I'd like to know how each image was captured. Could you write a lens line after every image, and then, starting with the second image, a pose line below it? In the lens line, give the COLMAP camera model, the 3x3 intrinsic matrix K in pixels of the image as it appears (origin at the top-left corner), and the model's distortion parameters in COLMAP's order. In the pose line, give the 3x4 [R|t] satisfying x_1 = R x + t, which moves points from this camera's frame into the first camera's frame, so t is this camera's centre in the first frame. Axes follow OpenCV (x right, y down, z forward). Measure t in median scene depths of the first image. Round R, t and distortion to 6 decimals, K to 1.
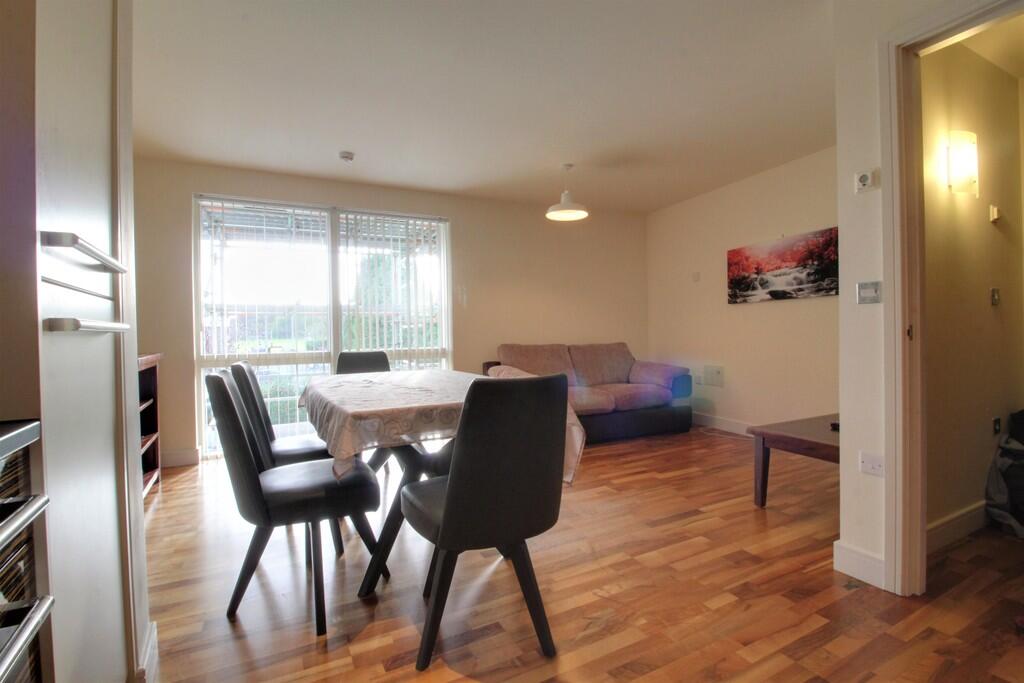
lens RADIAL K [[477.4, 0, 511.0], [0, 477.4, 334.8], [0, 0, 1]] dist [0.000333, -0.011437]
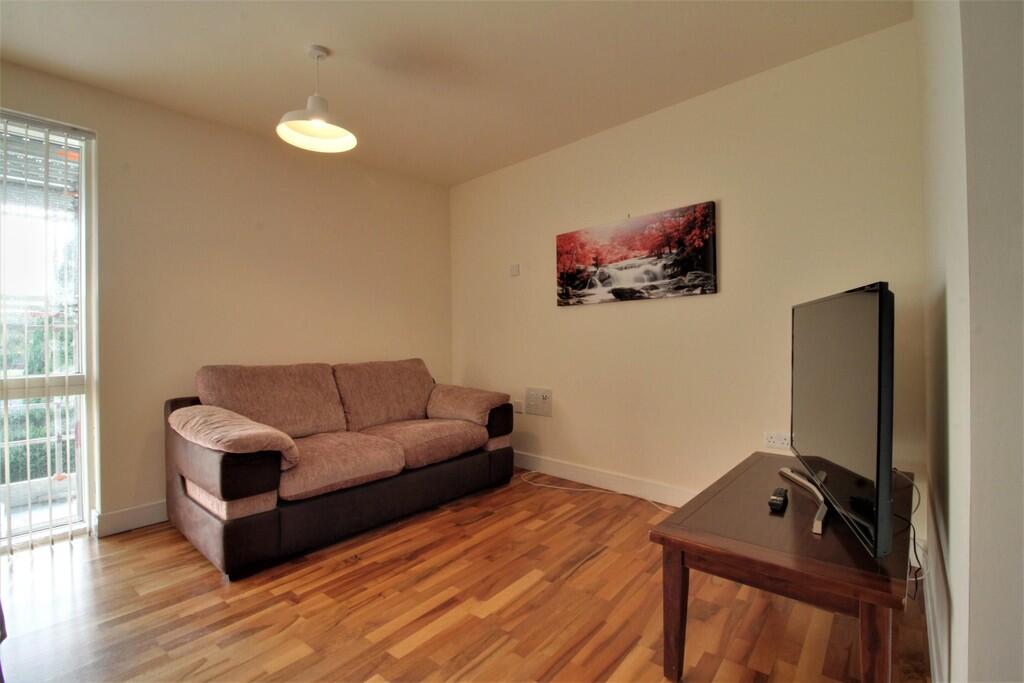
lens RADIAL K [[477.4, 0, 511.0], [0, 477.4, 334.8], [0, 0, 1]] dist [0.000333, -0.011437]
pose [[0.914868, 0.005497, 0.403715, 0.095416], [0.002889, 0.999793, -0.020161, -0.005548], [-0.403742, 0.019611, 0.914663, 0.382158]]
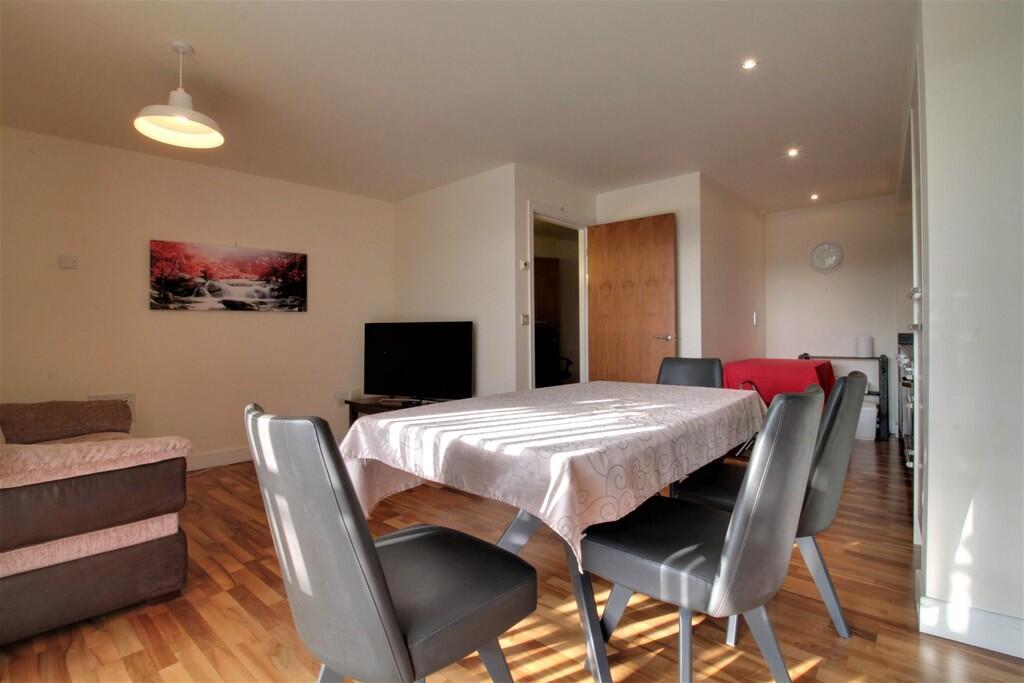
lens RADIAL K [[477.4, 0, 511.0], [0, 477.4, 334.8], [0, 0, 1]] dist [0.000333, -0.011437]
pose [[-0.363596, 0.020043, 0.931341, -0.514558], [0.024415, 0.999630, -0.011980, -0.000203], [-0.931237, 0.018383, -0.363951, 0.819074]]
